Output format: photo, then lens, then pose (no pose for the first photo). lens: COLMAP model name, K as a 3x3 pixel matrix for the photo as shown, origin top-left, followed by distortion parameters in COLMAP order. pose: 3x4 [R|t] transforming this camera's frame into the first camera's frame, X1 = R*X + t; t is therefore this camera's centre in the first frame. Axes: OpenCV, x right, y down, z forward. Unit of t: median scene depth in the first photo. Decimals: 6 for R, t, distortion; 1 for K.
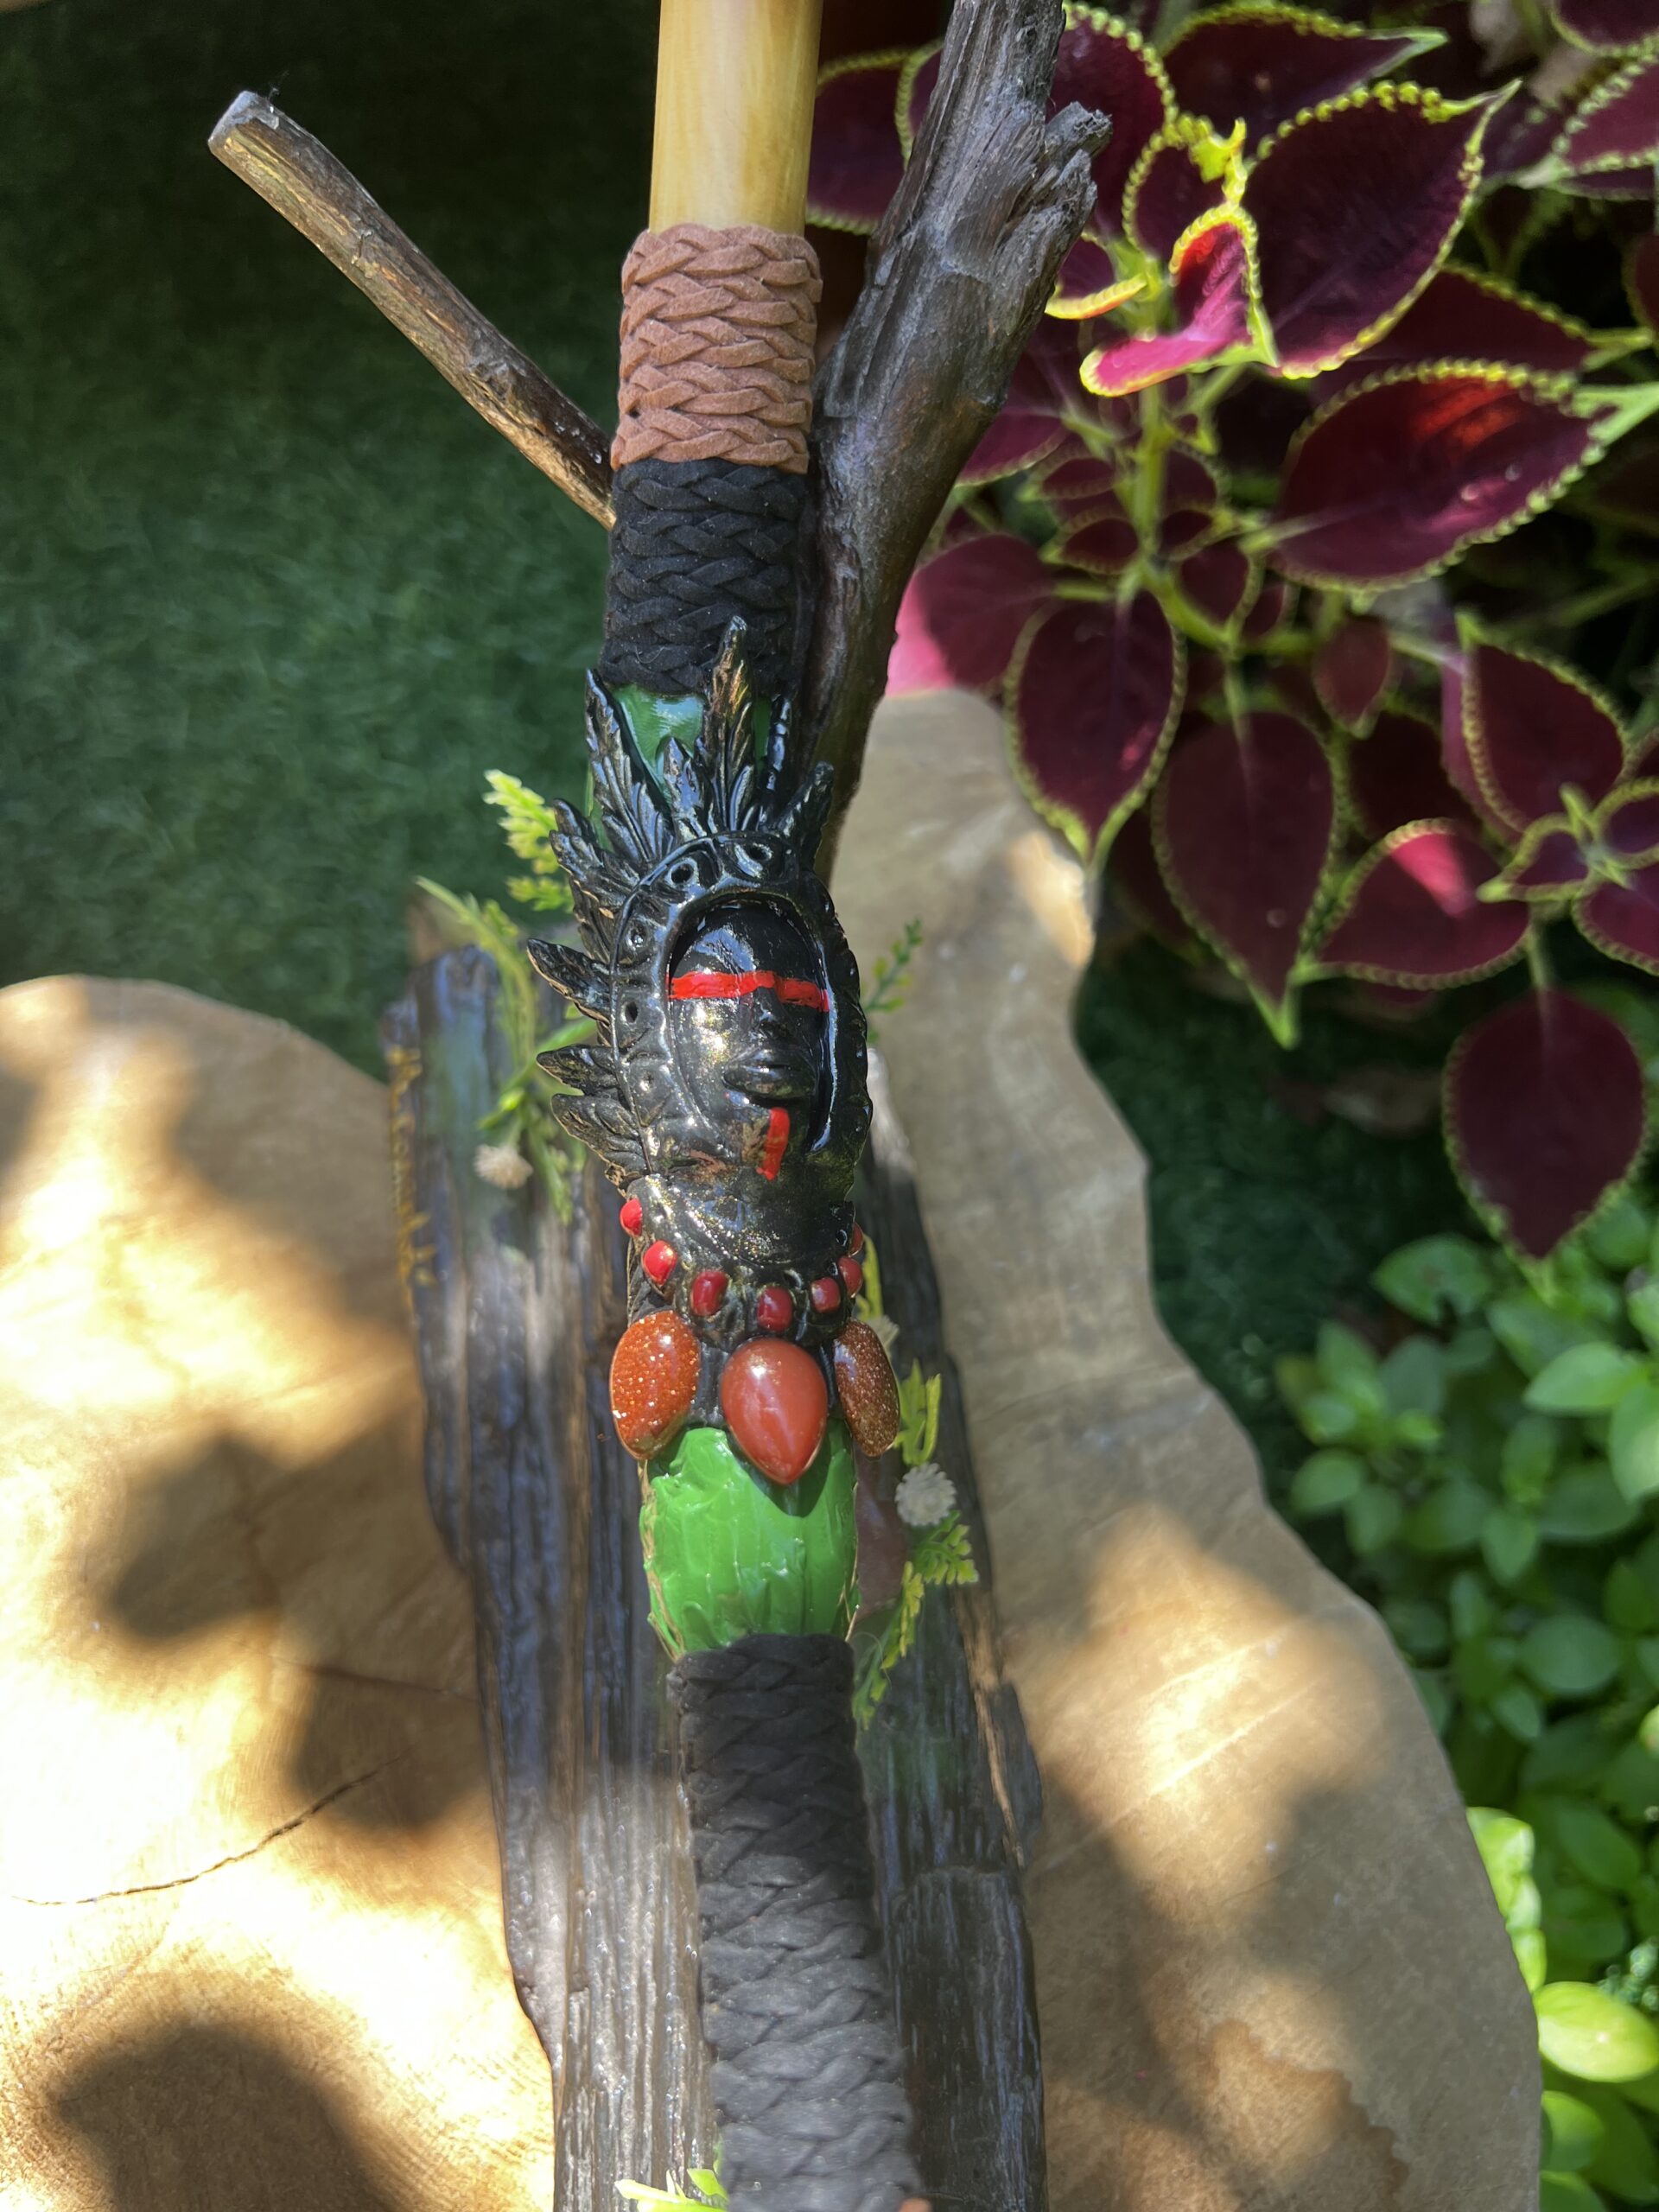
lens RADIAL K [[1731.8, 0, 811.1], [0, 1731.8, 1117.9], [0, 0, 1]] dist [0.031989, -0.050369]
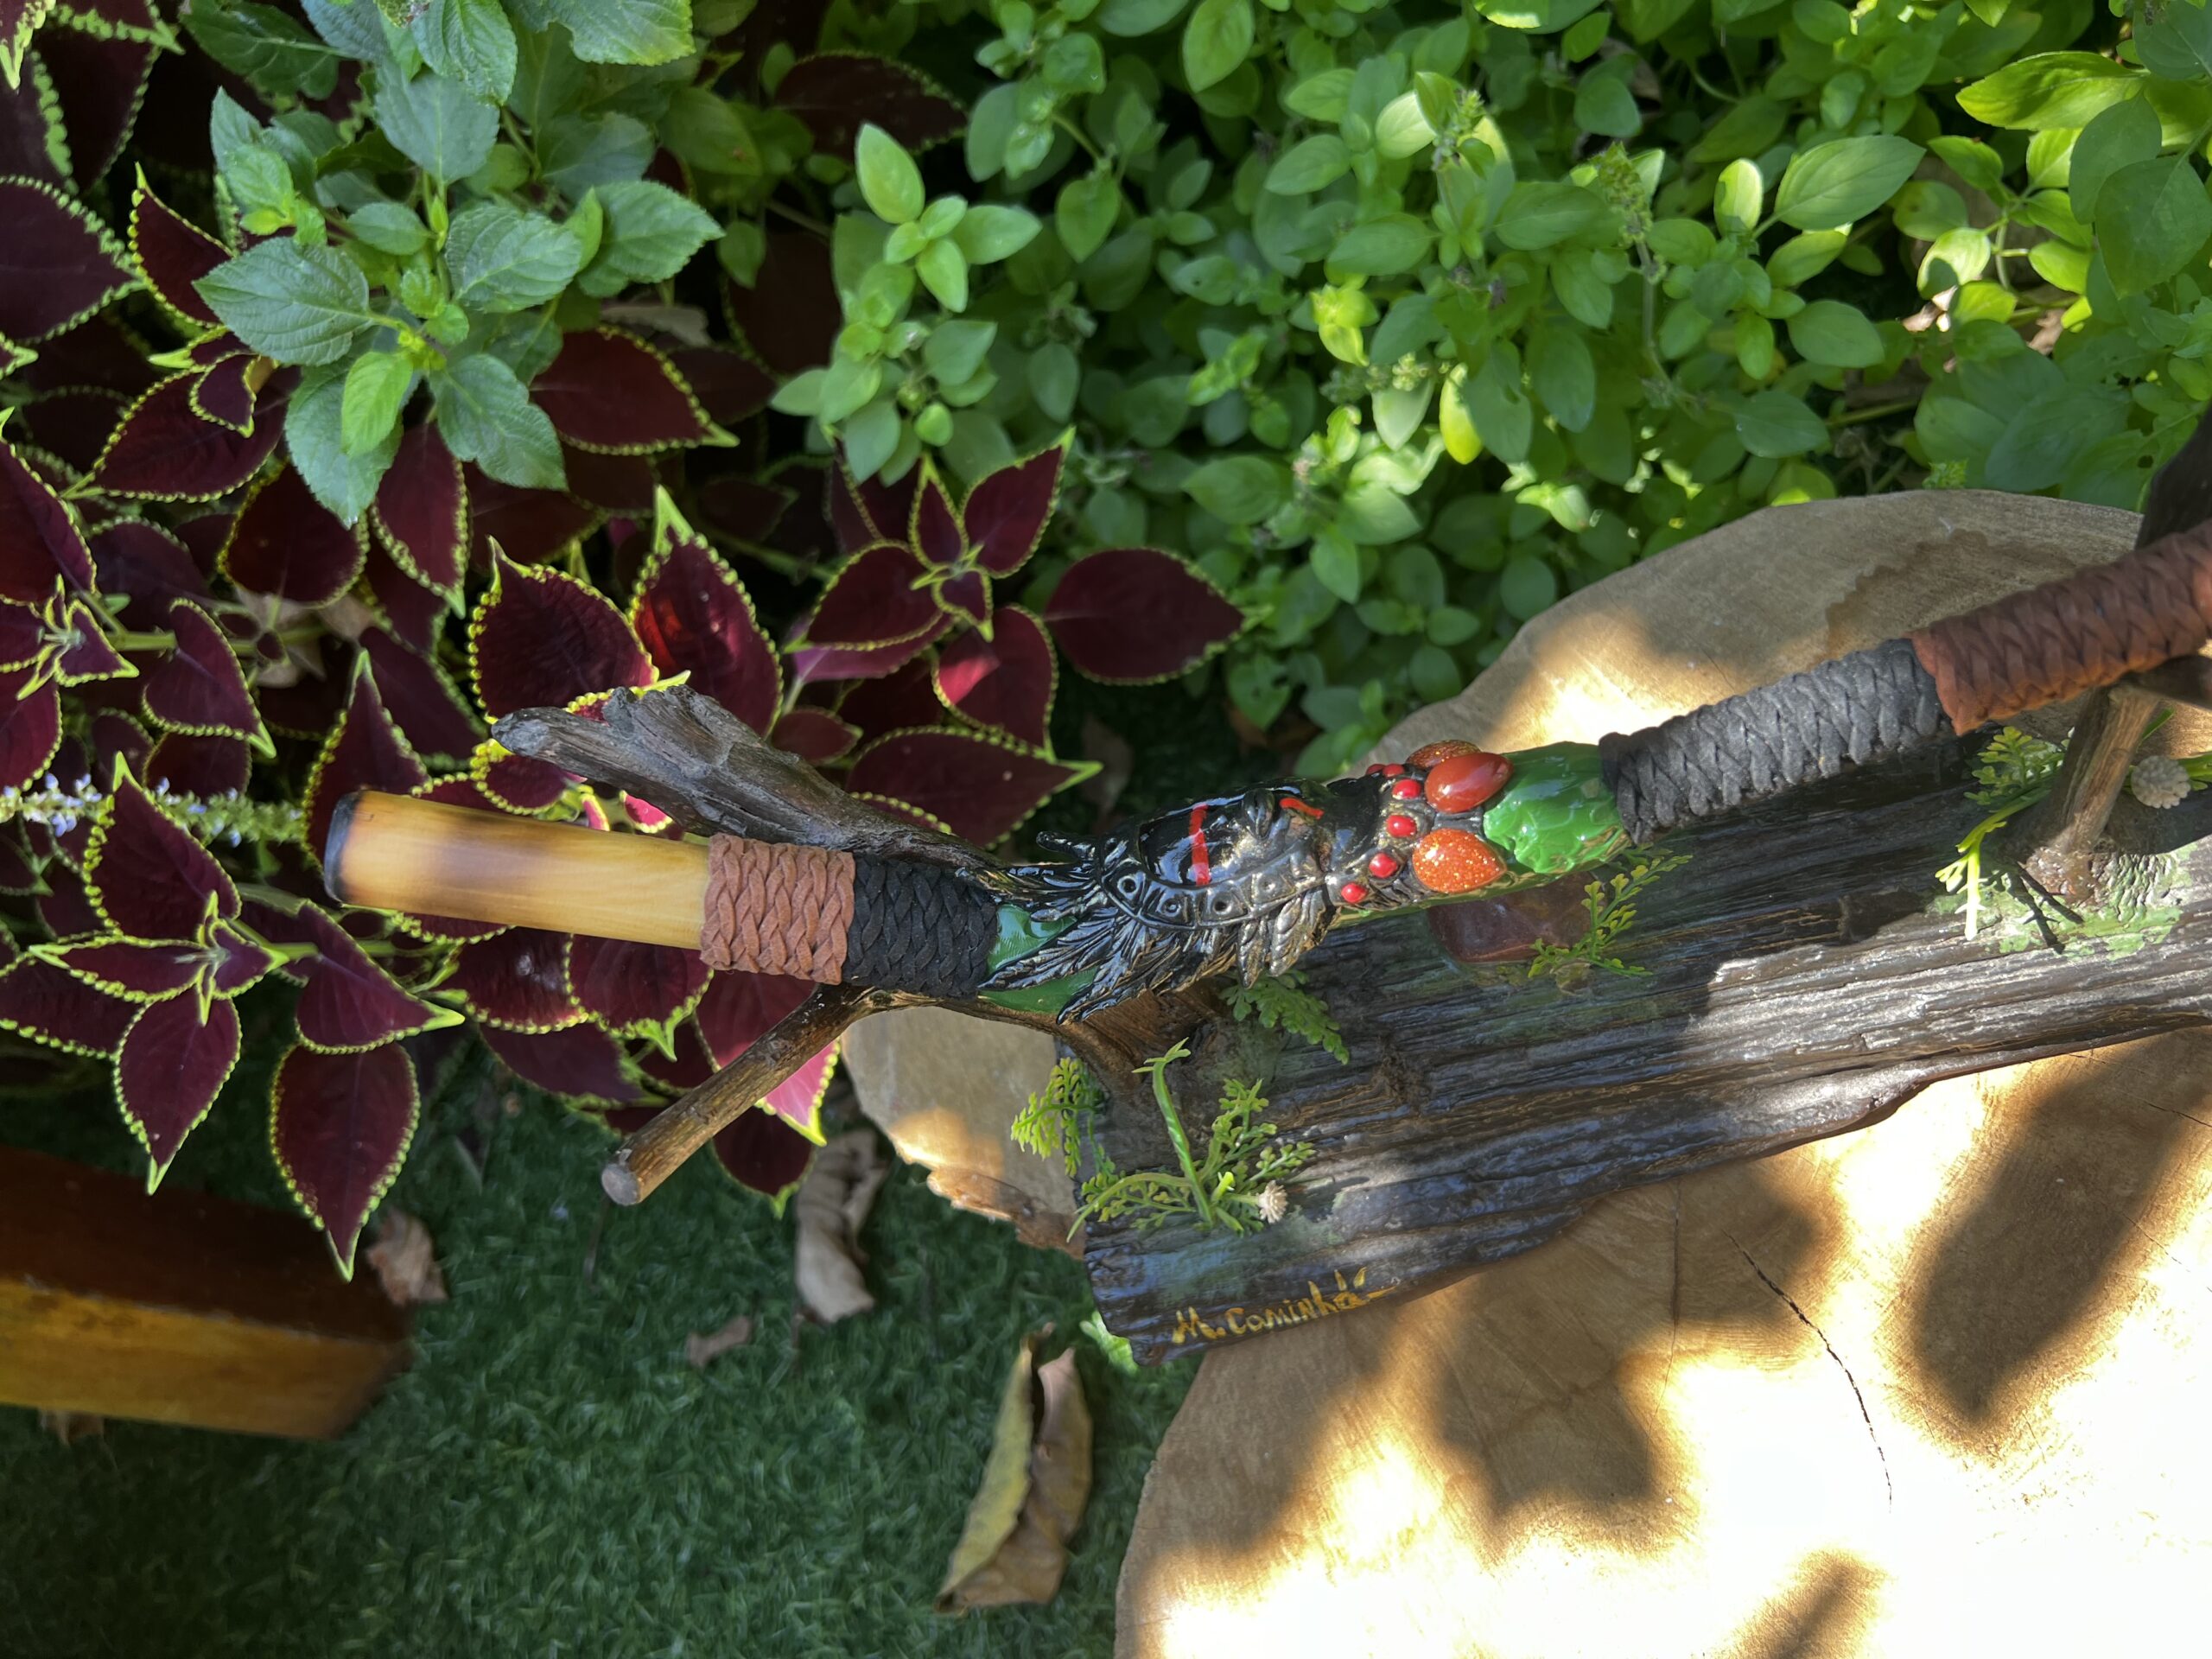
lens RADIAL K [[1731.8, 0, 1090.4], [0, 1731.8, 847.4], [0, 0, 1]] dist [0.031989, -0.050369]
pose [[-0.030837, -0.925392, 0.377756, -0.428279], [0.998948, -0.015699, 0.043087, -0.164318], [-0.033941, 0.378687, 0.924902, -0.307334]]
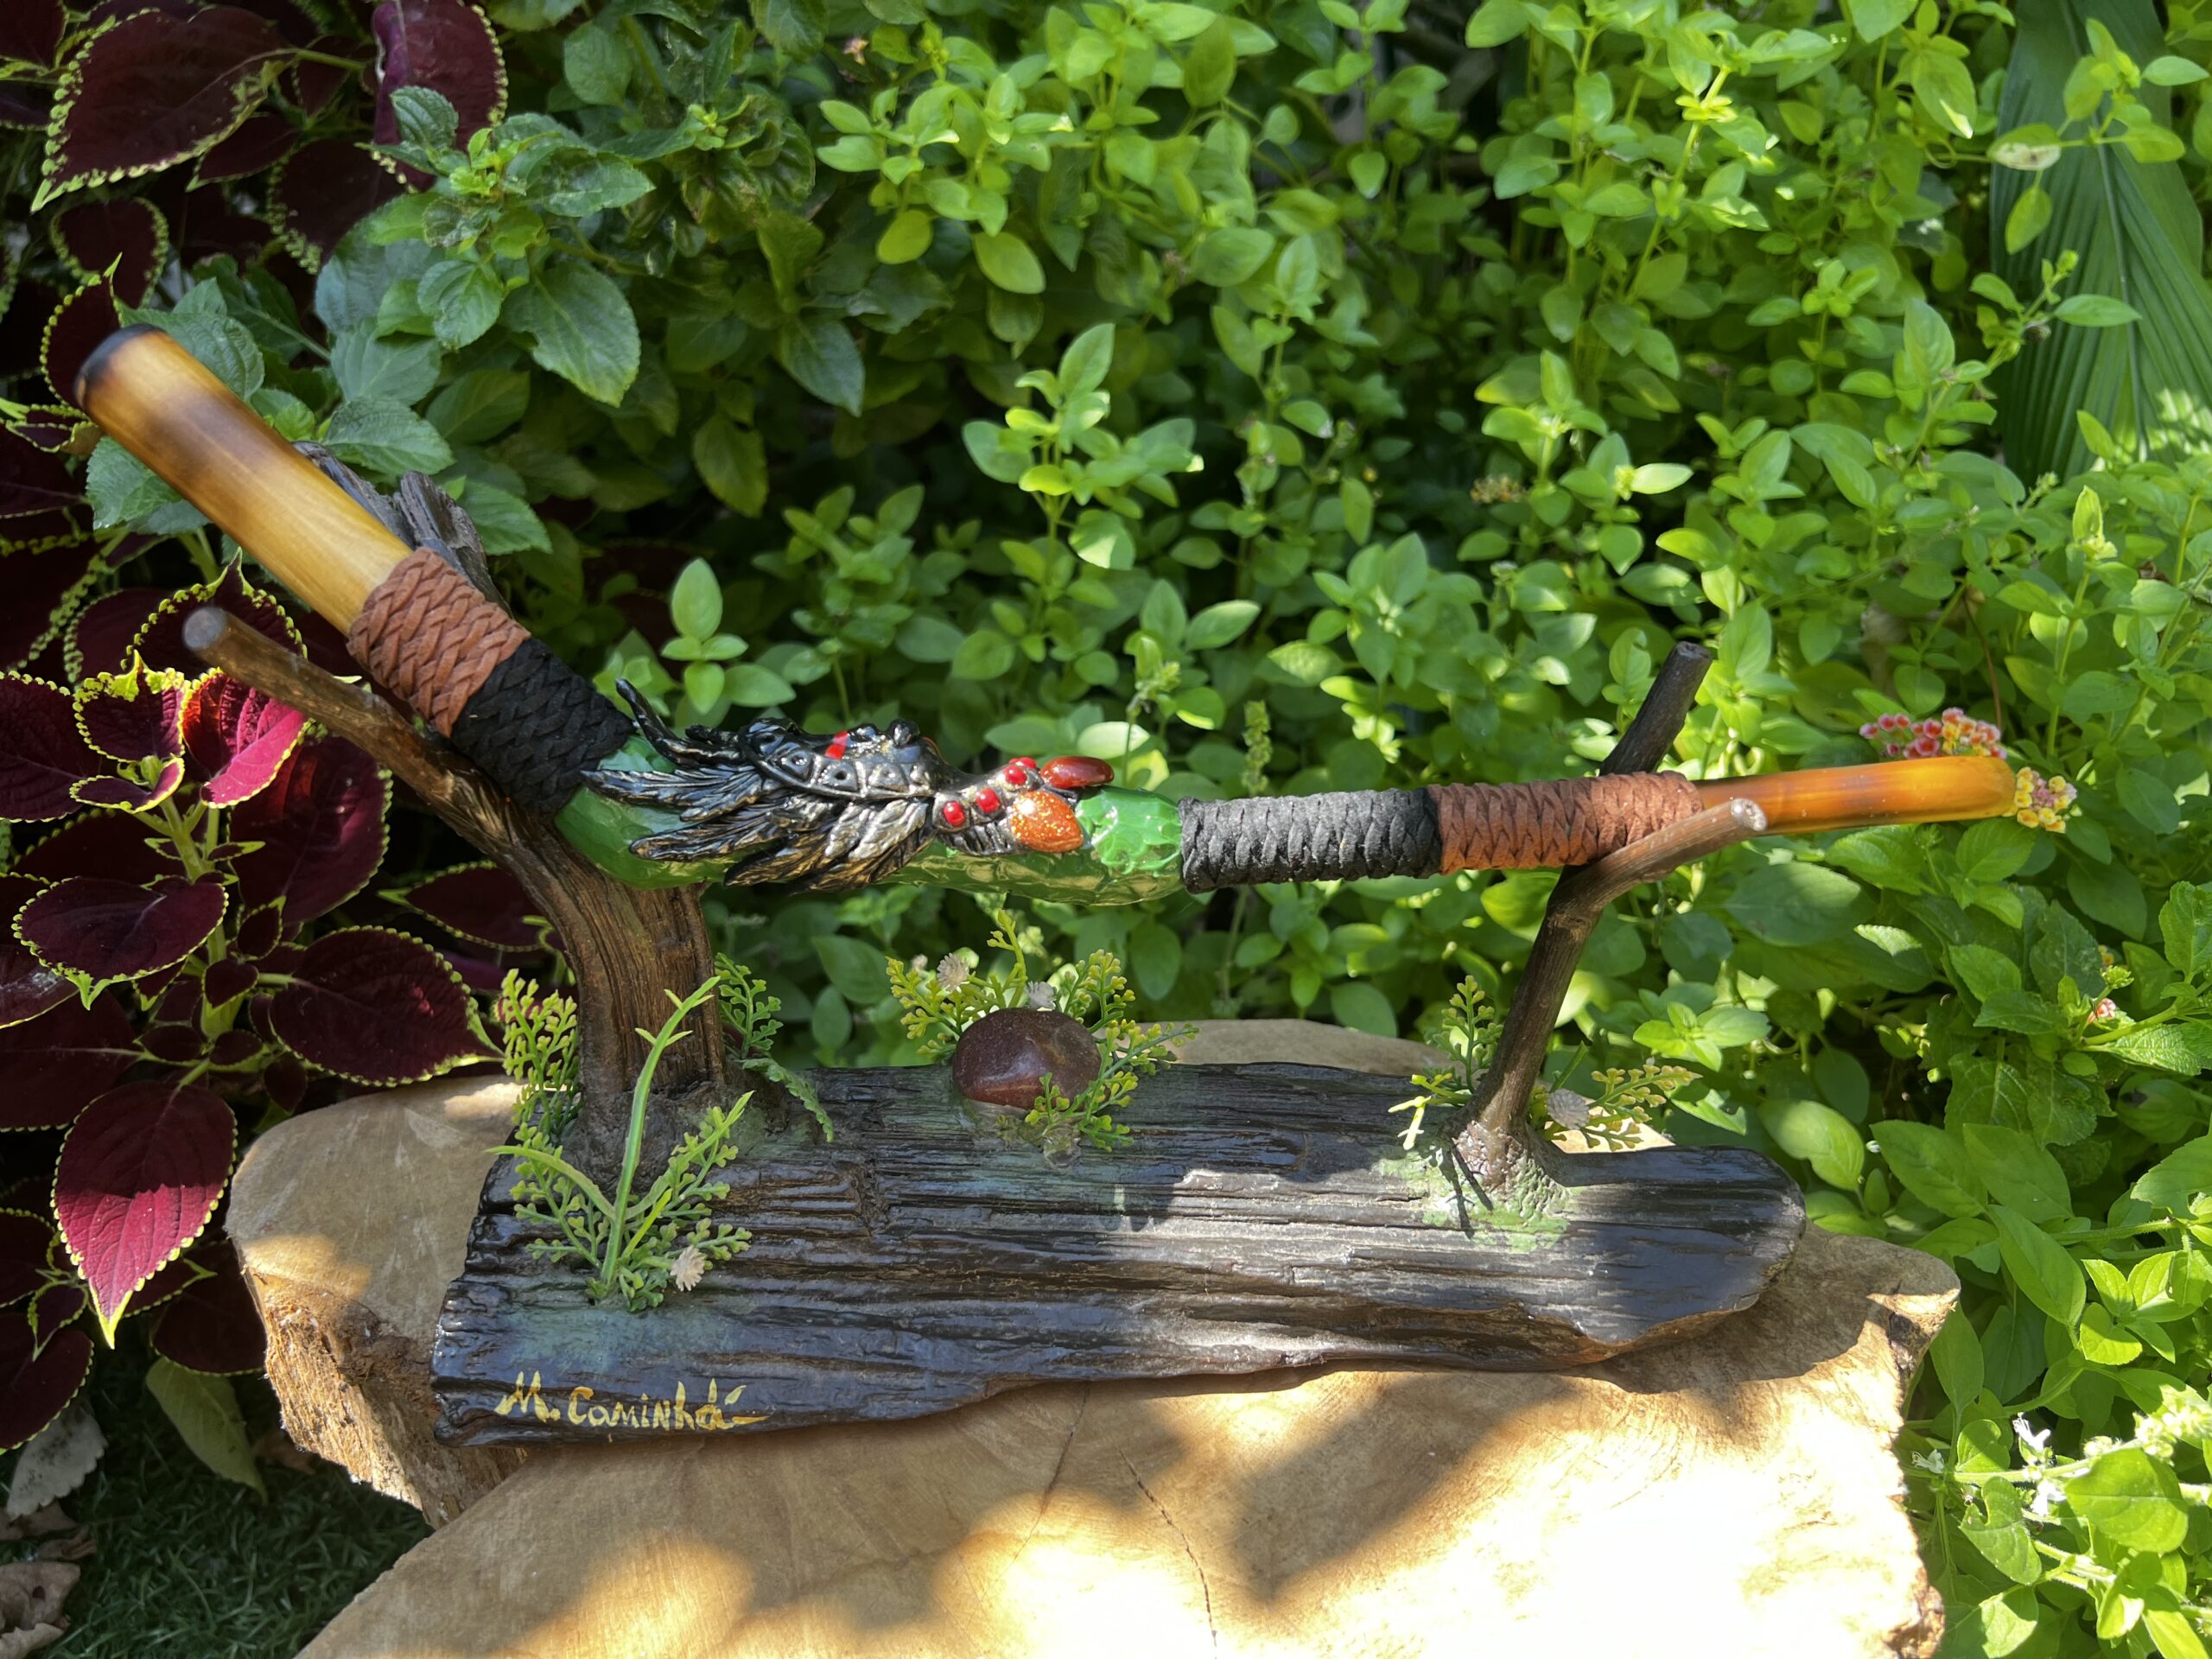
lens RADIAL K [[1731.8, 0, 1094.5], [0, 1731.8, 853.6], [0, 0, 1]] dist [0.031989, -0.050369]
pose [[0.105416, -0.504366, 0.857031, -1.066173], [0.870827, 0.462952, 0.165336, -0.060590], [-0.480154, 0.728897, 0.488019, 0.061459]]
